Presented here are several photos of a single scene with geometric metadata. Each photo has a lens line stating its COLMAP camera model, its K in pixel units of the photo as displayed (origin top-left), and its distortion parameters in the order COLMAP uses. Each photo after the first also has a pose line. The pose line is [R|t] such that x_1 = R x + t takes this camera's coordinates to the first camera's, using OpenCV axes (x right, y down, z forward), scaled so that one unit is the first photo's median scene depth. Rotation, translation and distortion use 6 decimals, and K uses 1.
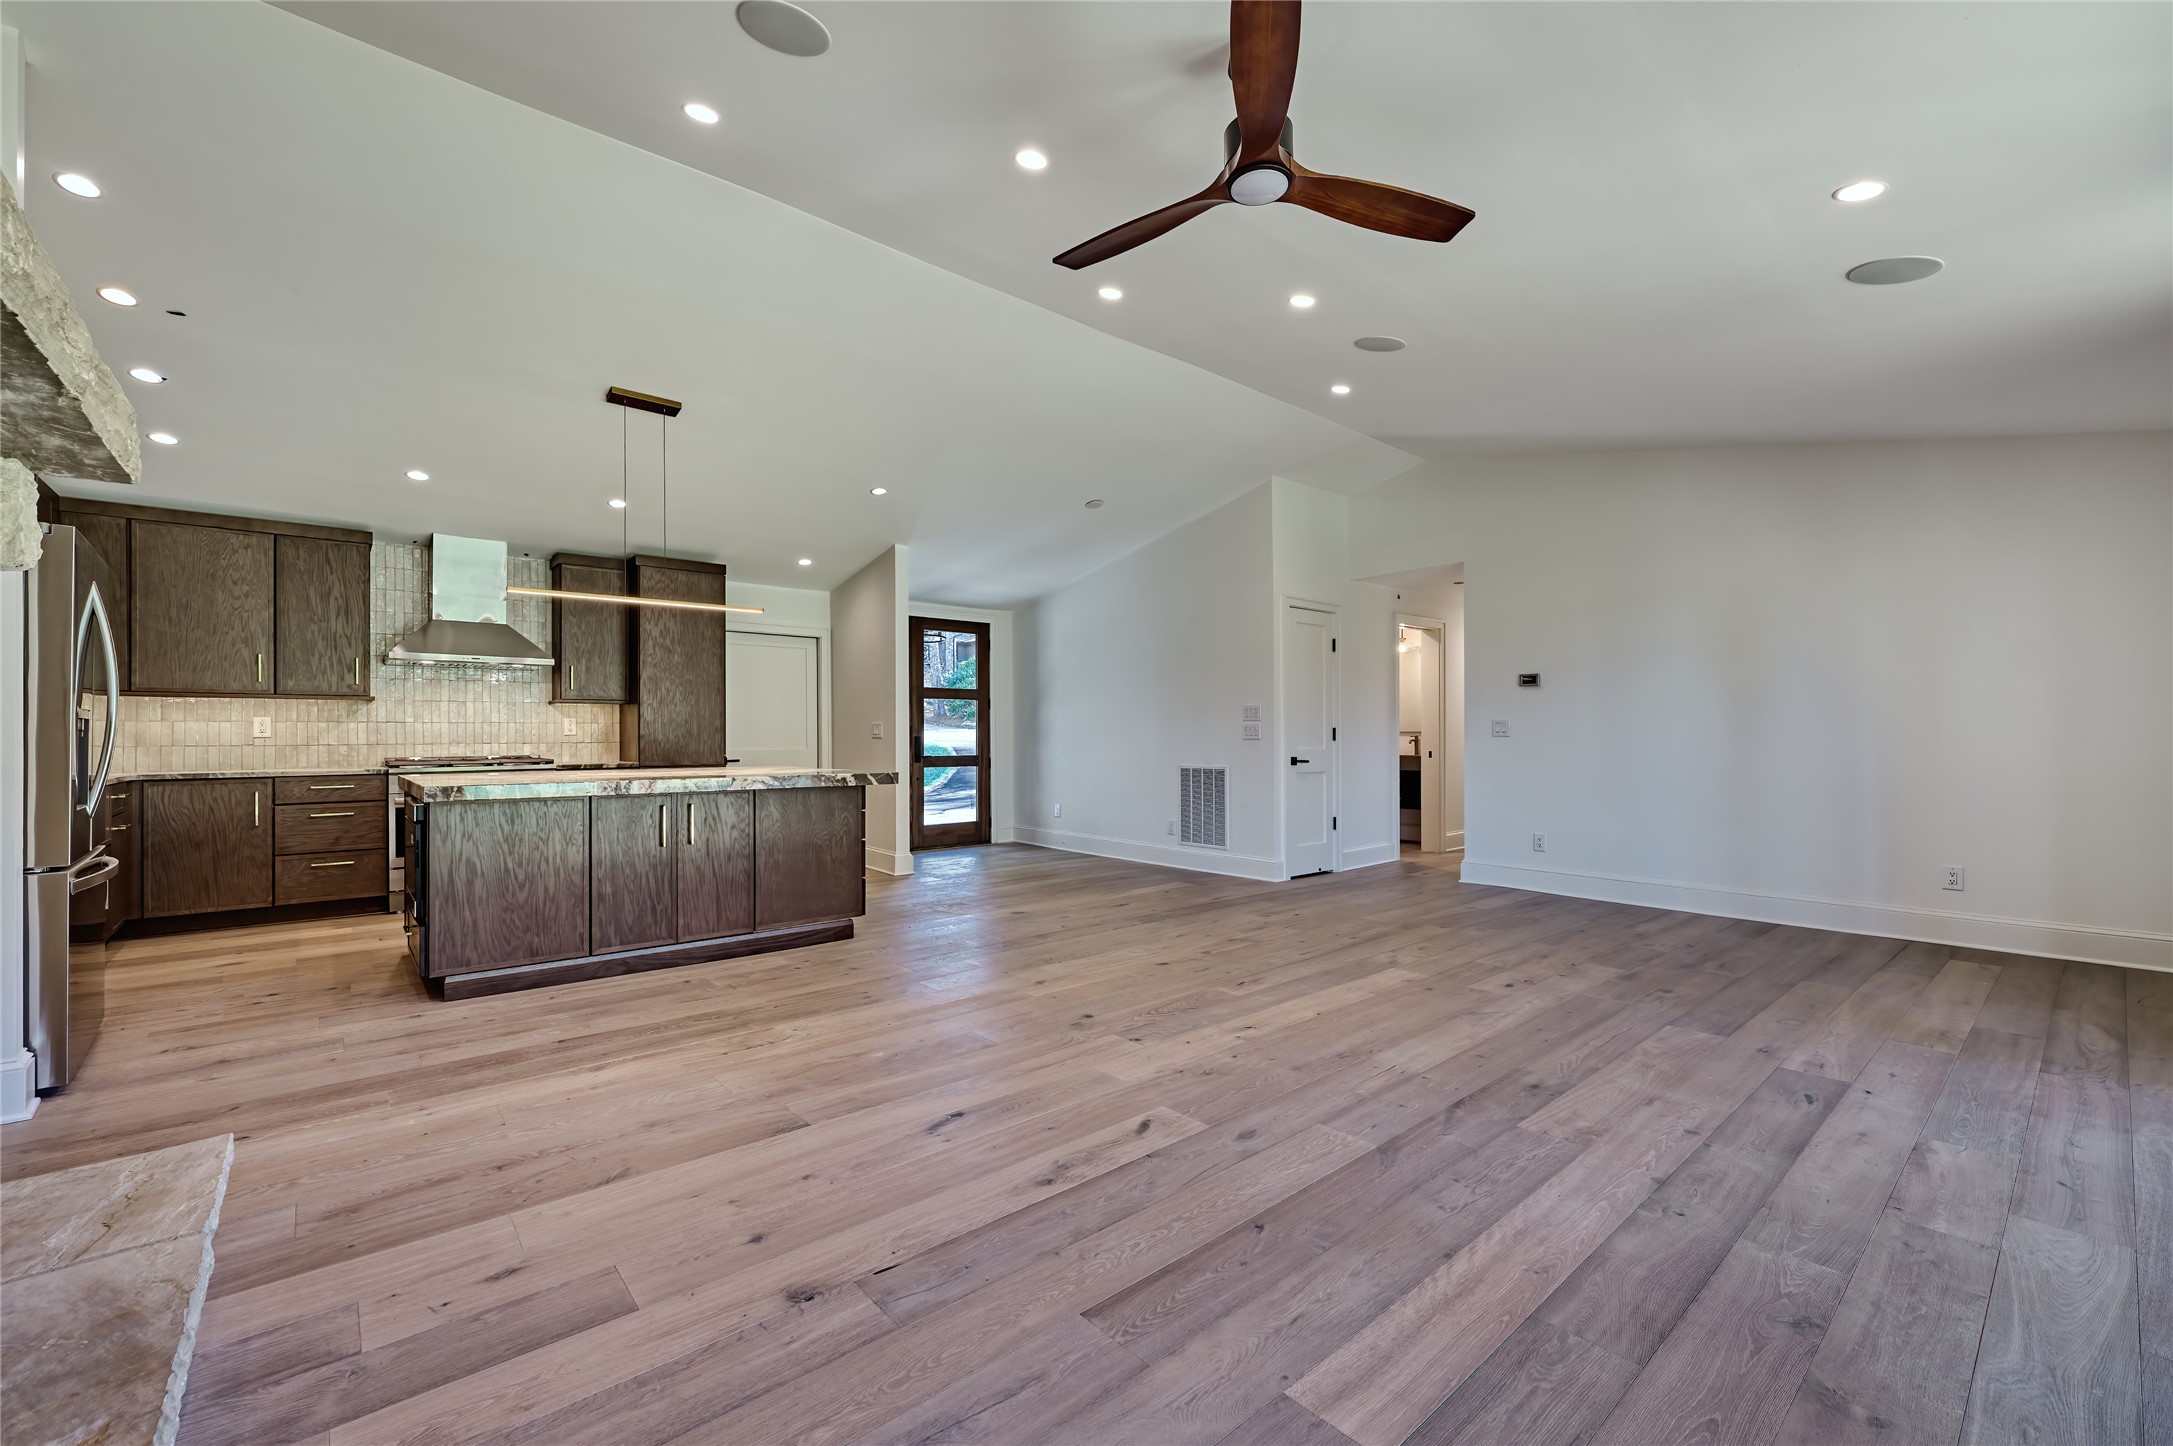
lens RADIAL K [[895.2, 0, 1076.8], [0, 895.2, 721.2], [0, 0, 1]] dist [-0.000299, -0.000361]
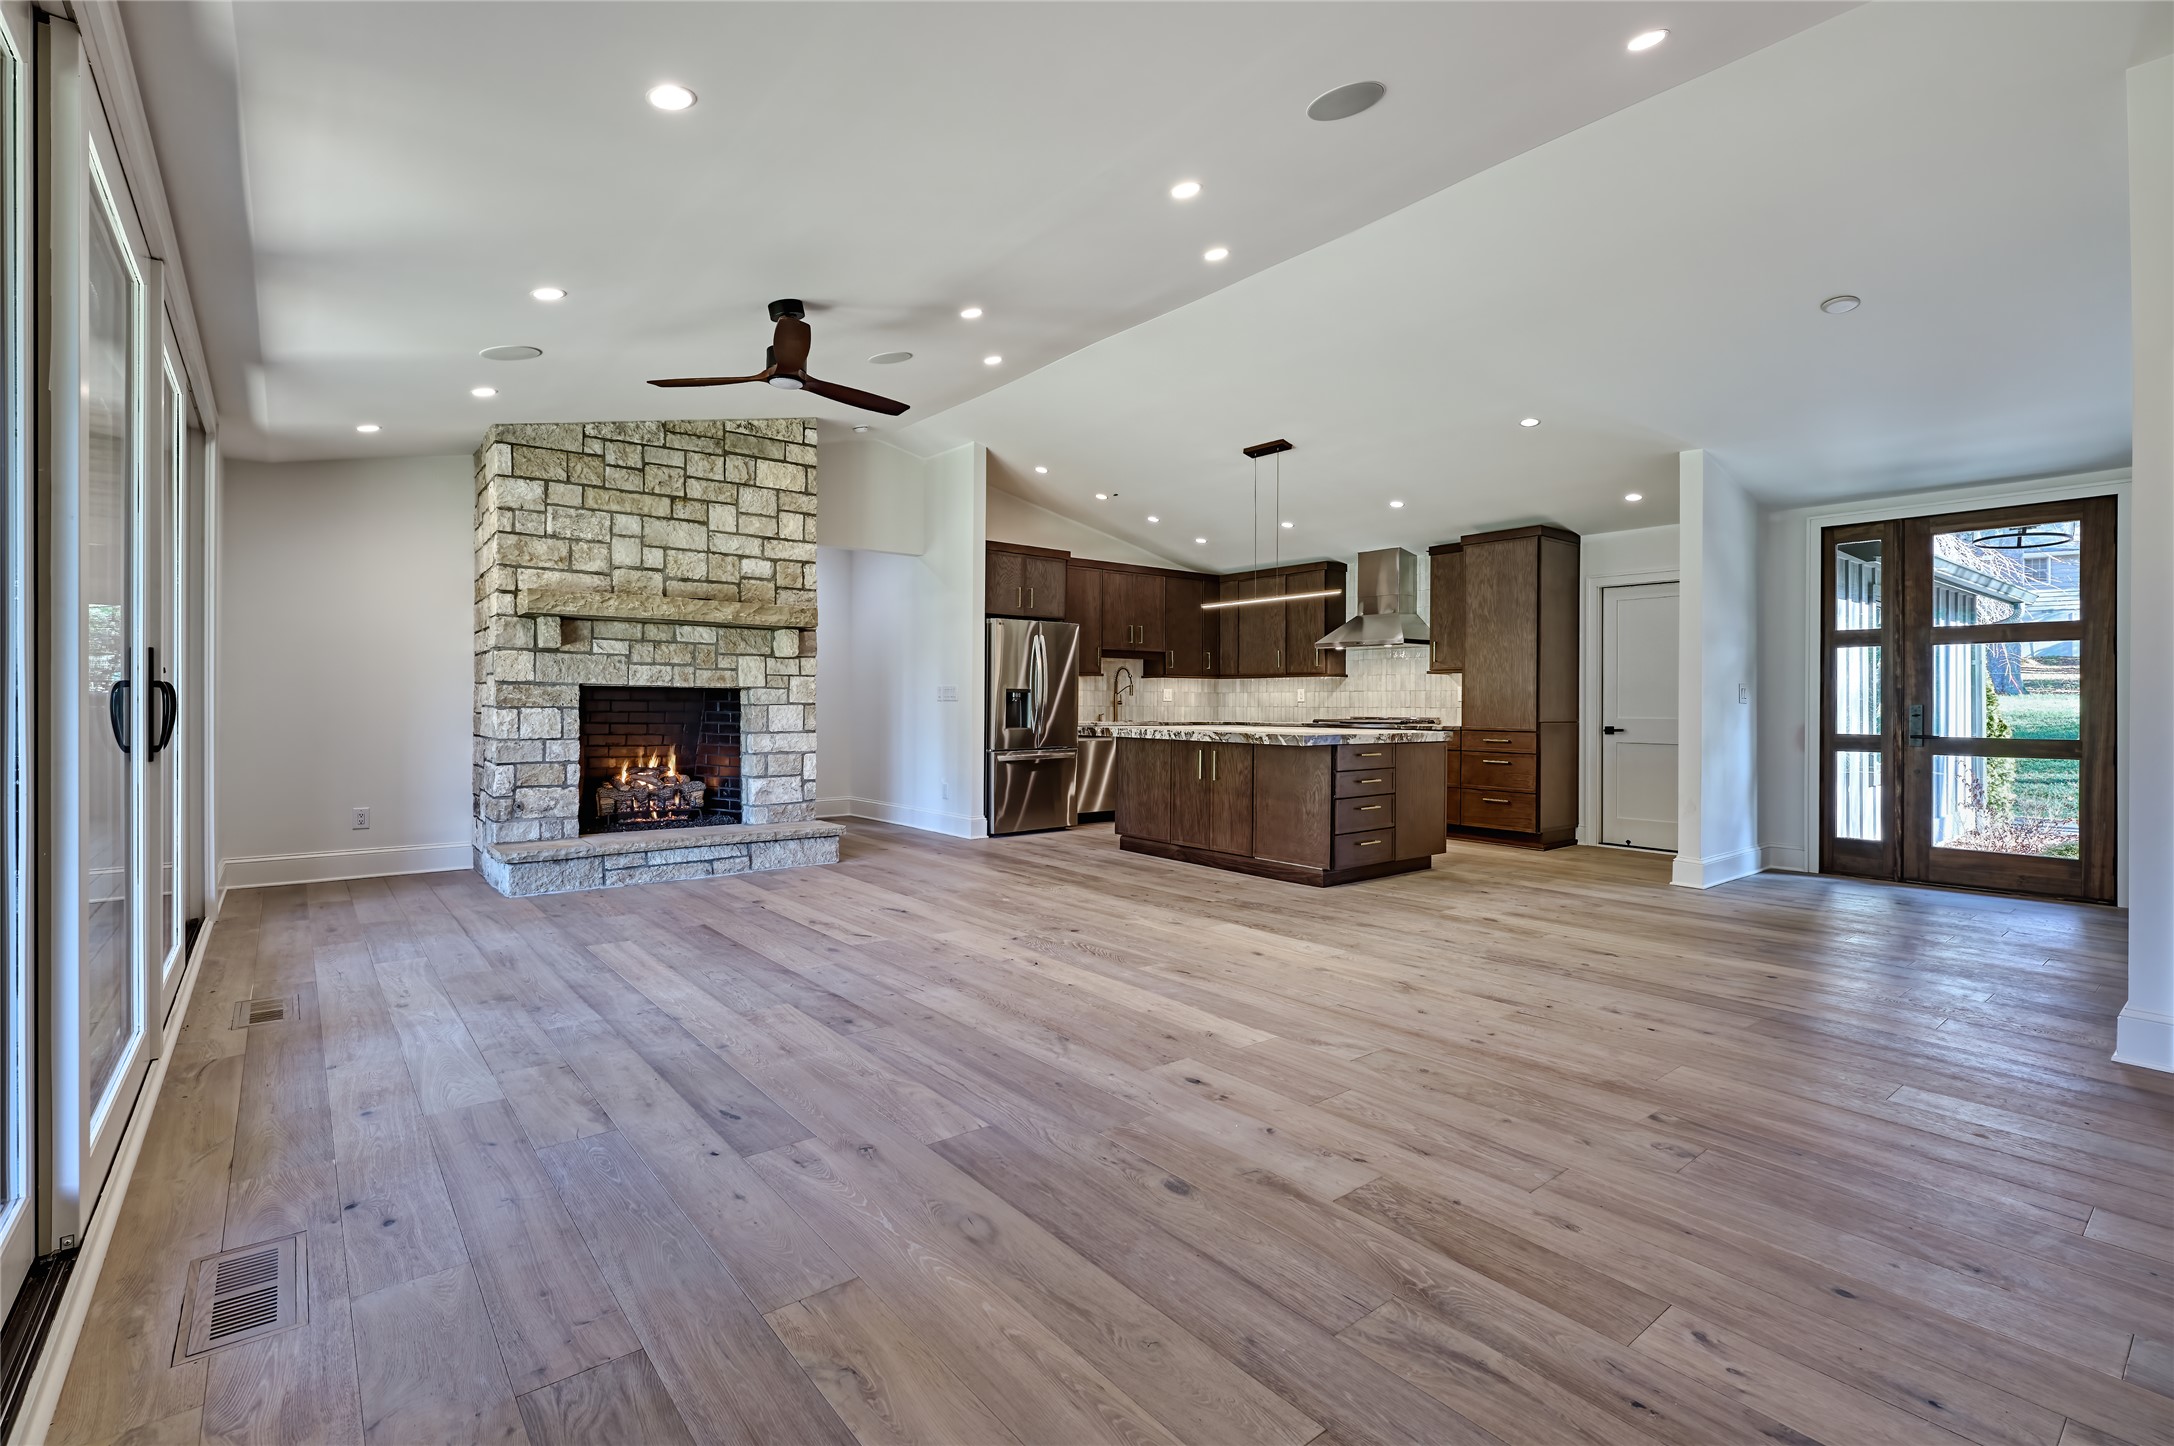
lens RADIAL K [[967.4, 0, 1064.2], [0, 967.4, 706.0], [0, 0, 1]] dist [-0.001892, -0.000290]
pose [[-0.034290, 0.005960, -0.999394, 1.542499], [0.011834, 0.999915, 0.005557, 0.019561], [0.999342, -0.011636, -0.034357, 1.202882]]
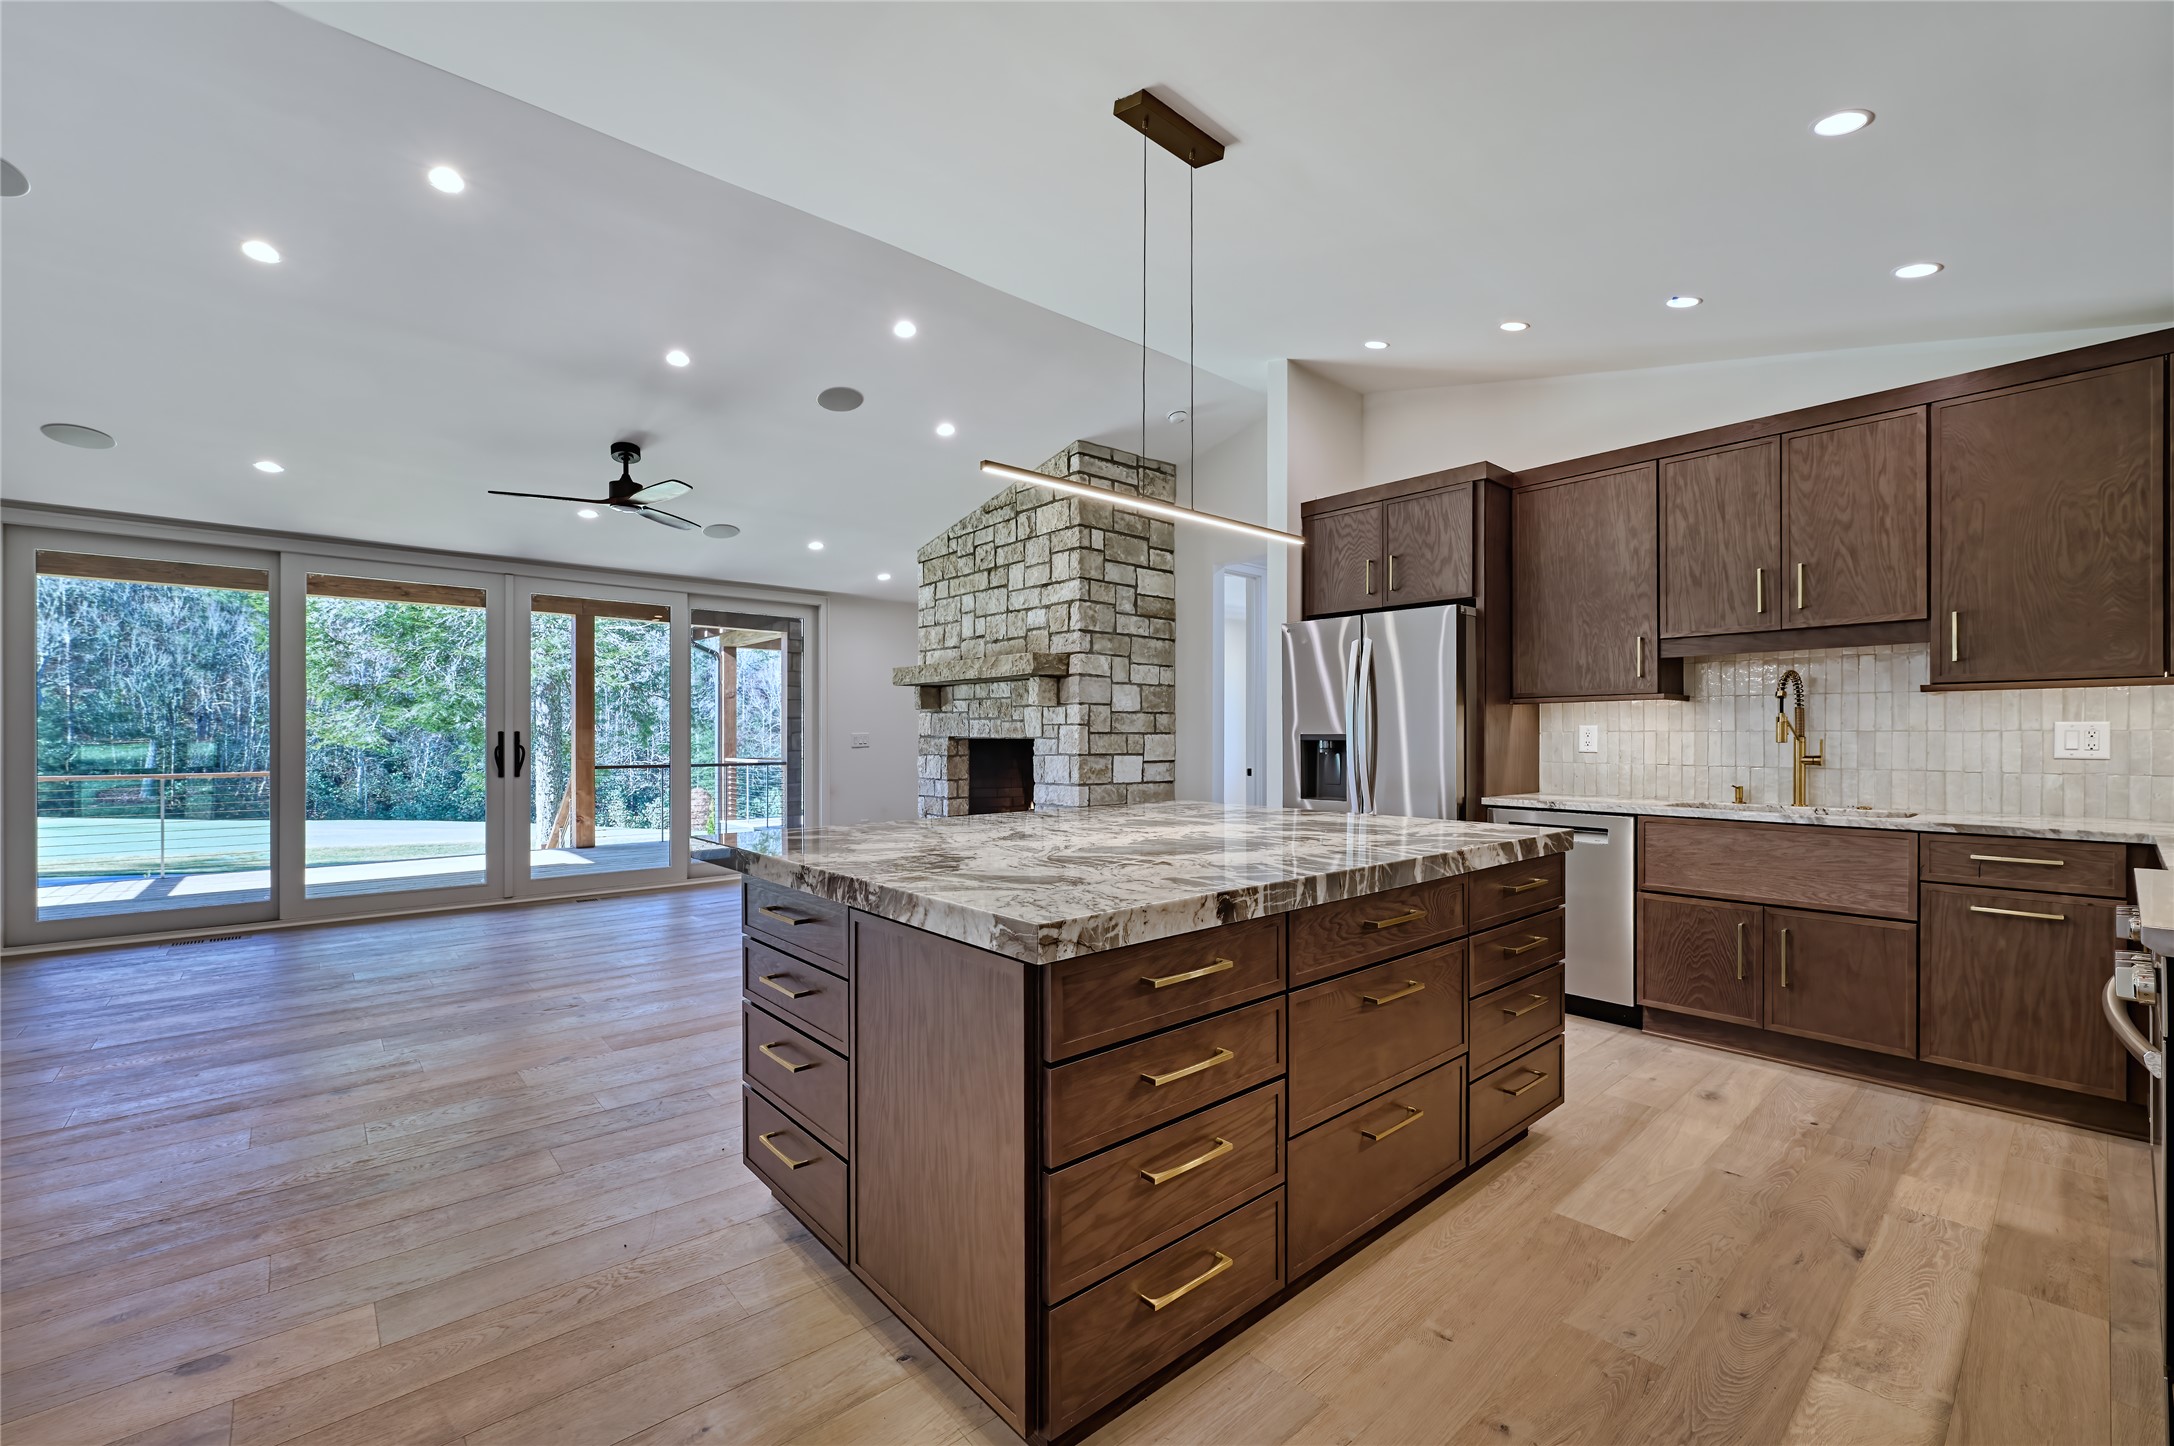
lens RADIAL K [[895.6, 0, 1093.5], [0, 895.6, 733.9], [0, 0, 1]] dist [-0.000299, -0.000361]
pose [[-0.999848, 0.001675, -0.017334, -0.694216], [0.002017, 0.999803, -0.019749, 0.013197], [0.017297, -0.019781, -0.999655, 2.442117]]
